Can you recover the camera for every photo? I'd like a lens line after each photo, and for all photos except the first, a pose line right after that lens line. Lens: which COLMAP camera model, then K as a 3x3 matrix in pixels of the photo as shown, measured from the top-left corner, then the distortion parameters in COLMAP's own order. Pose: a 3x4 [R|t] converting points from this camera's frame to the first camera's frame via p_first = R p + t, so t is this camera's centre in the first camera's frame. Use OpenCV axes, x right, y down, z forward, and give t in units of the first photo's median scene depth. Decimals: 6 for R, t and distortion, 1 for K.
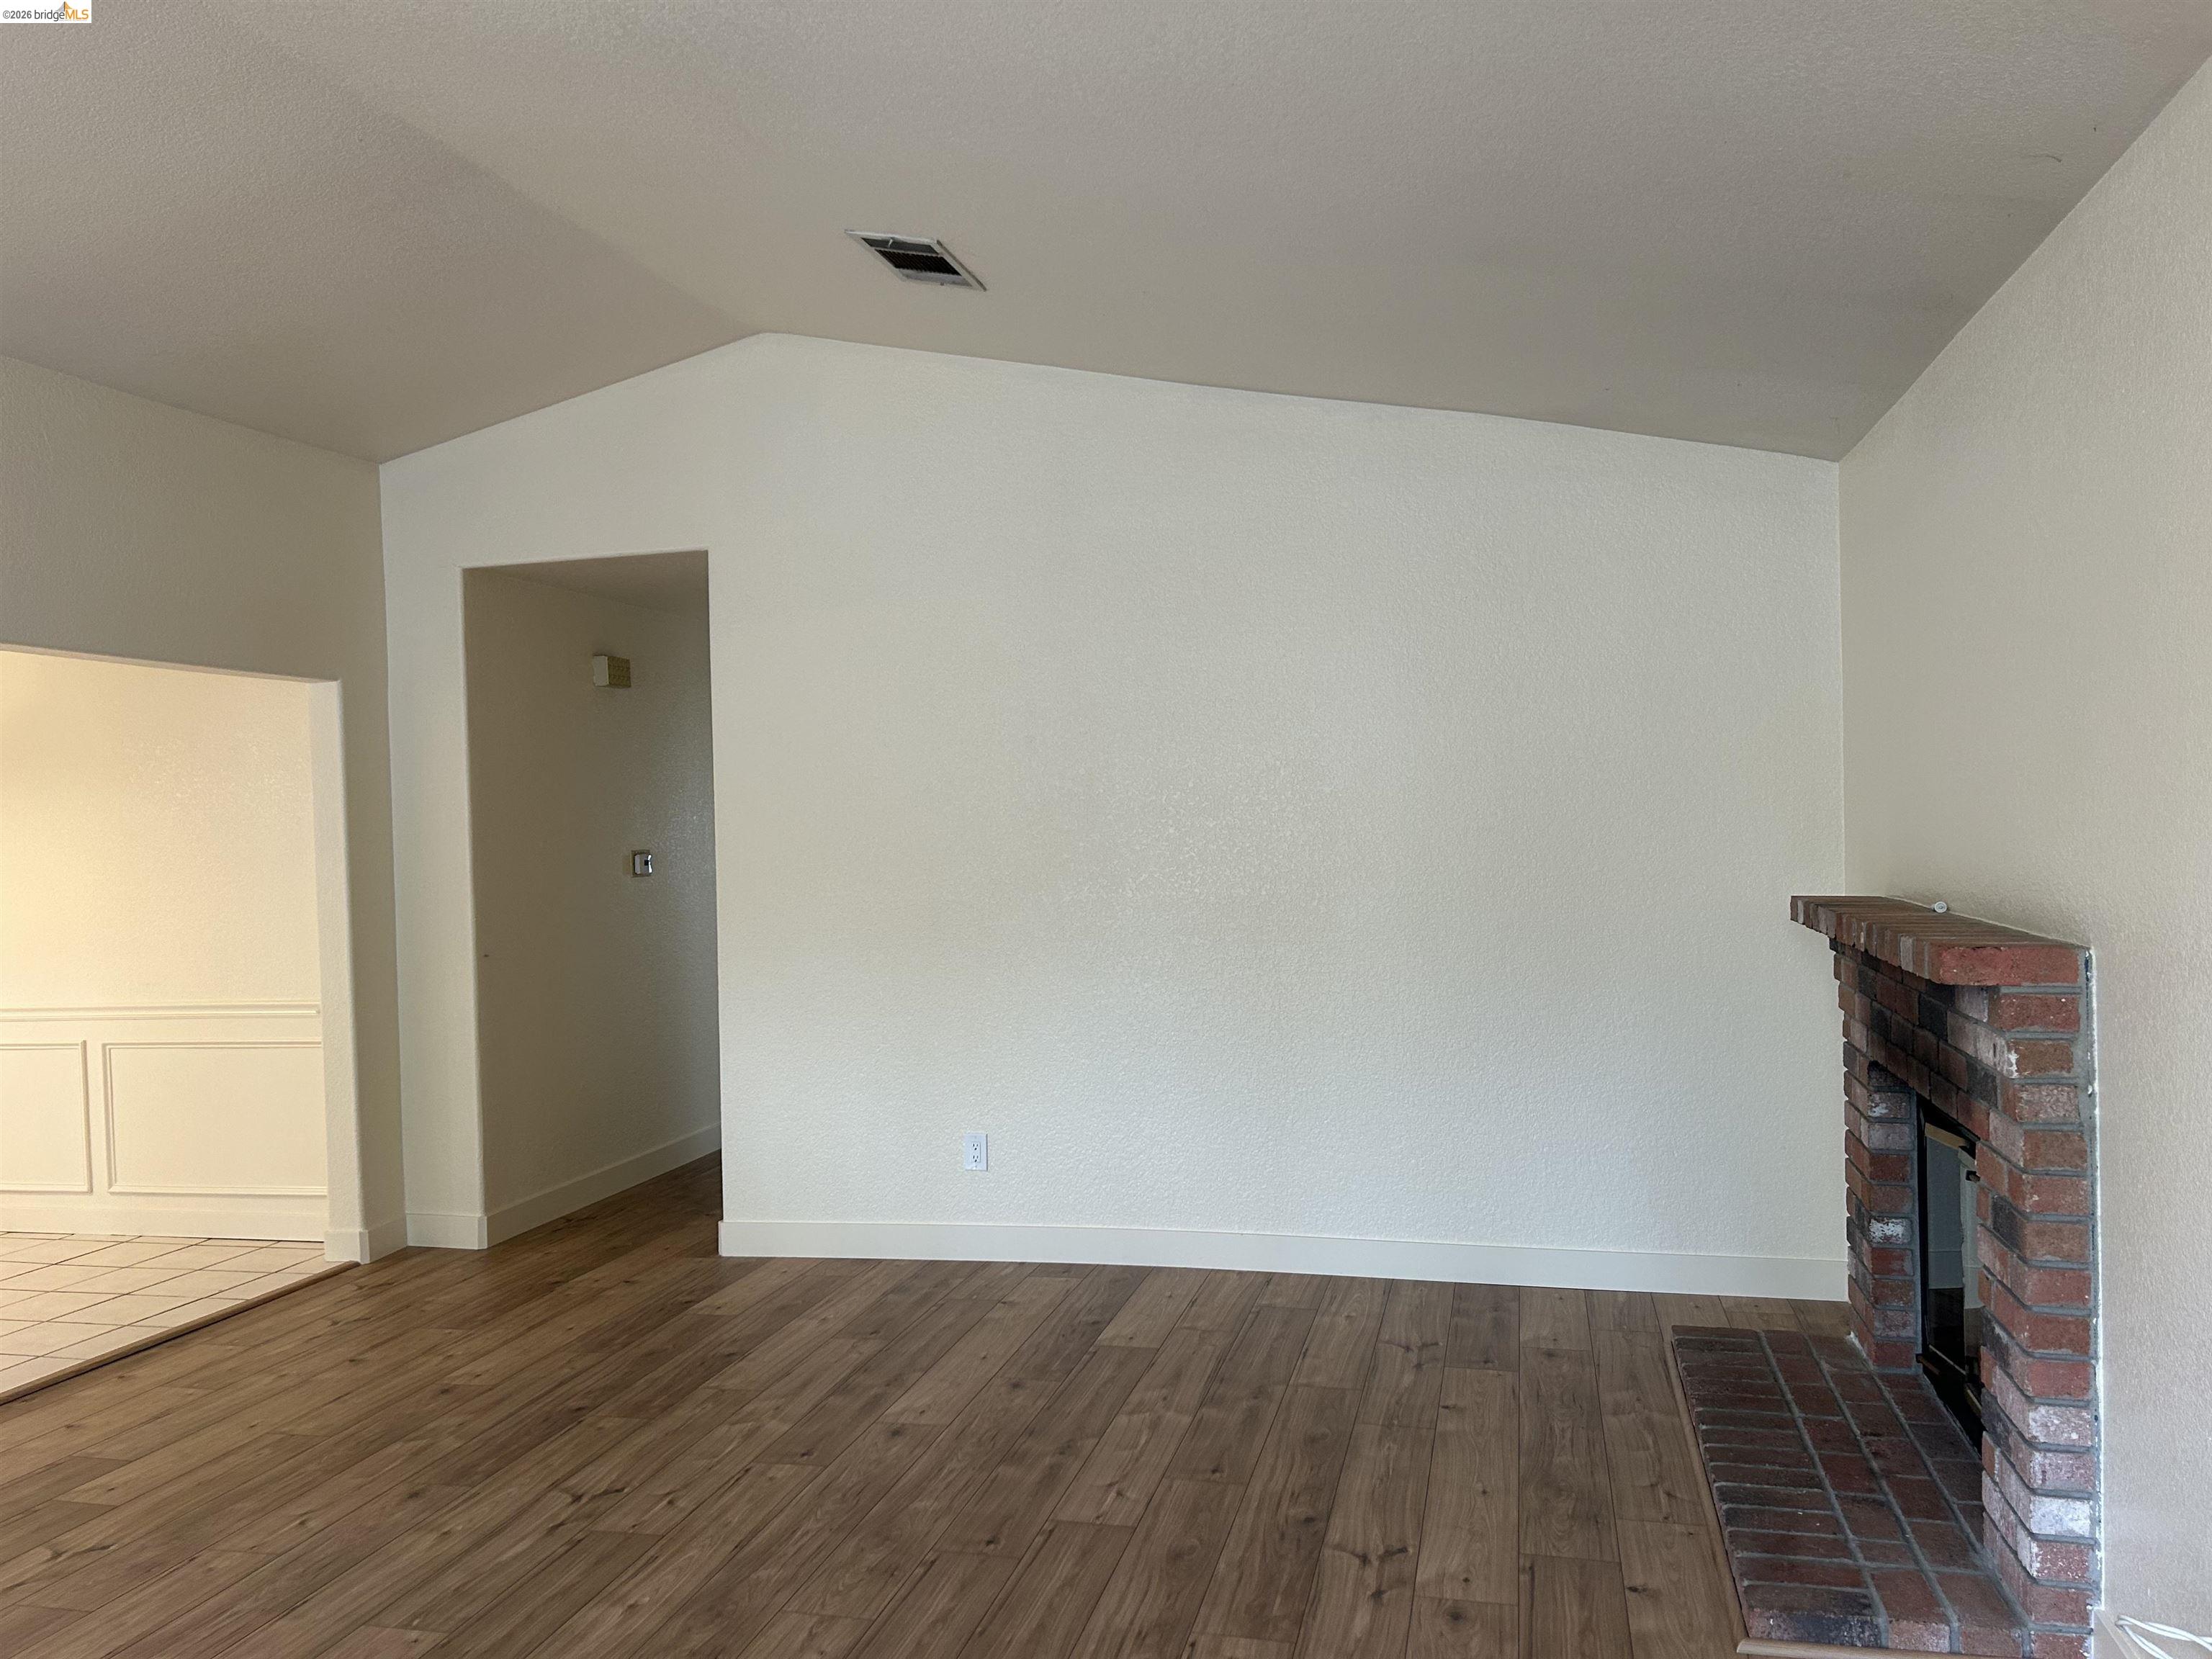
lens RADIAL K [[1683.6, 0, 1106.0], [0, 1683.6, 829.5], [0, 0, 1]] dist [0.051455, -0.043288]
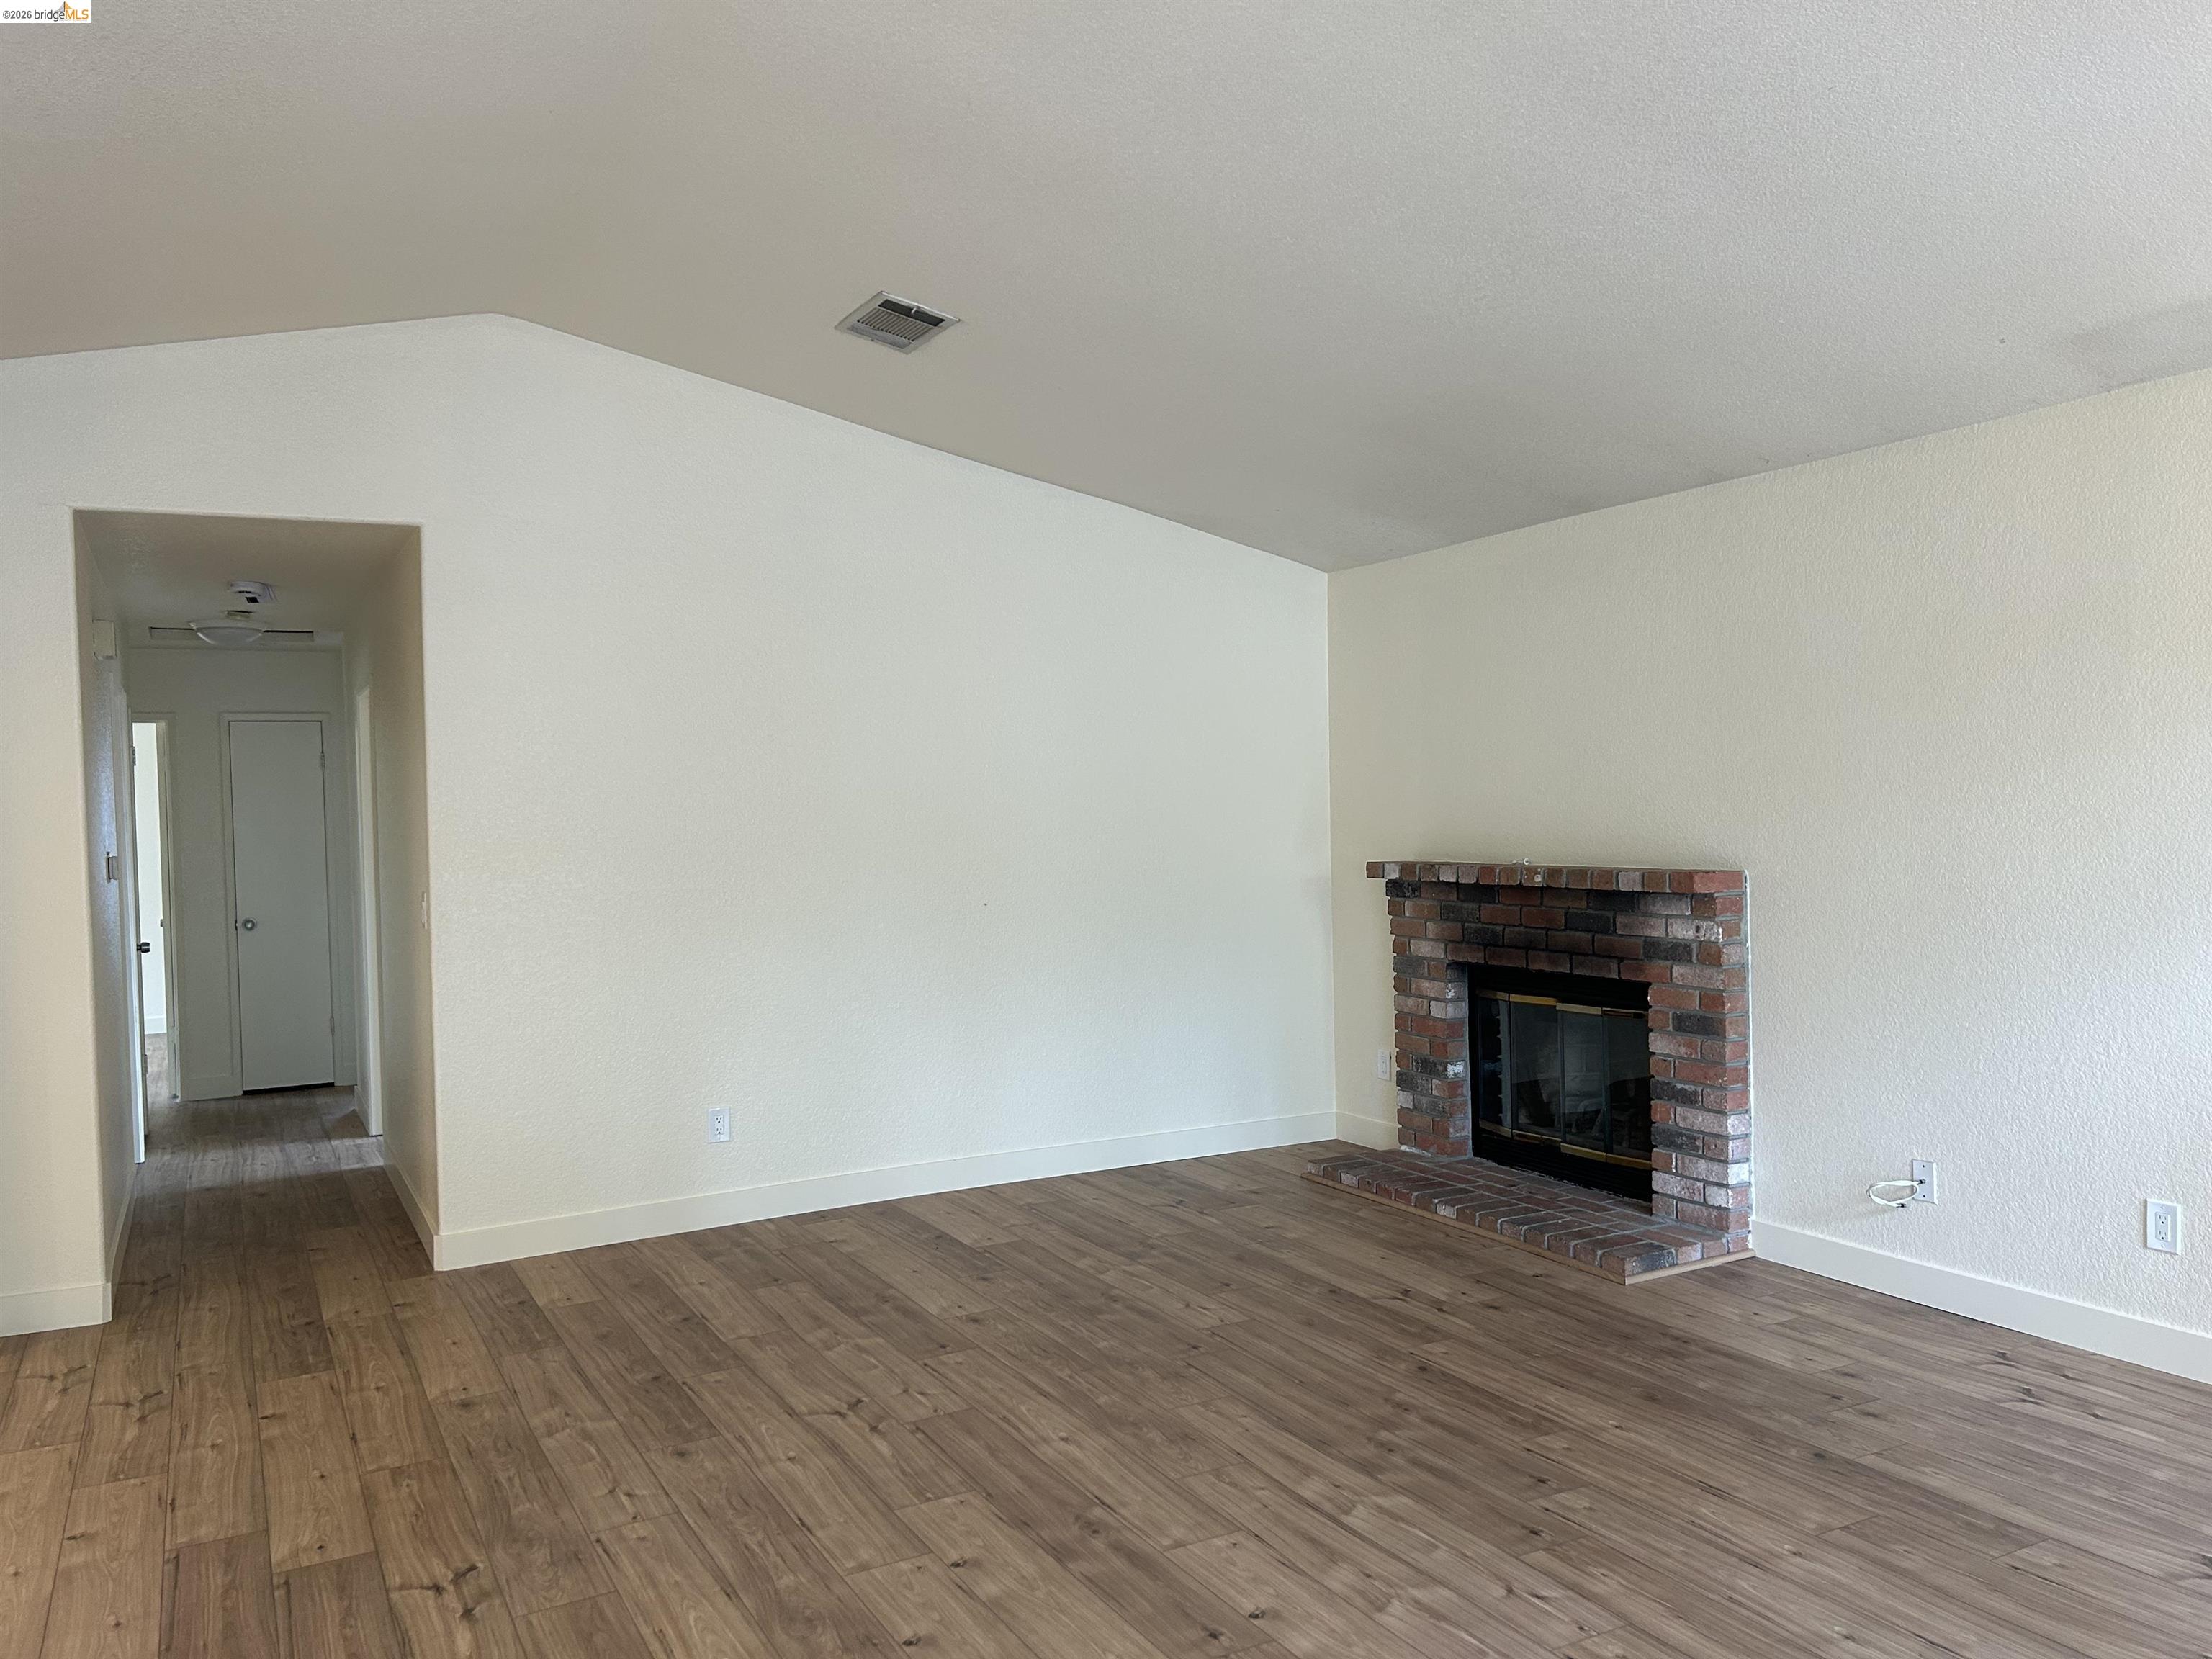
lens RADIAL K [[1658.1, 0, 1106.0], [0, 1658.1, 829.5], [0, 0, 1]] dist [0.079034, -0.097778]
pose [[0.744054, -0.002907, 0.668113, -0.806619], [0.011674, 0.999894, -0.008650, 0.021126], [-0.668018, 0.014235, 0.744009, 0.058032]]
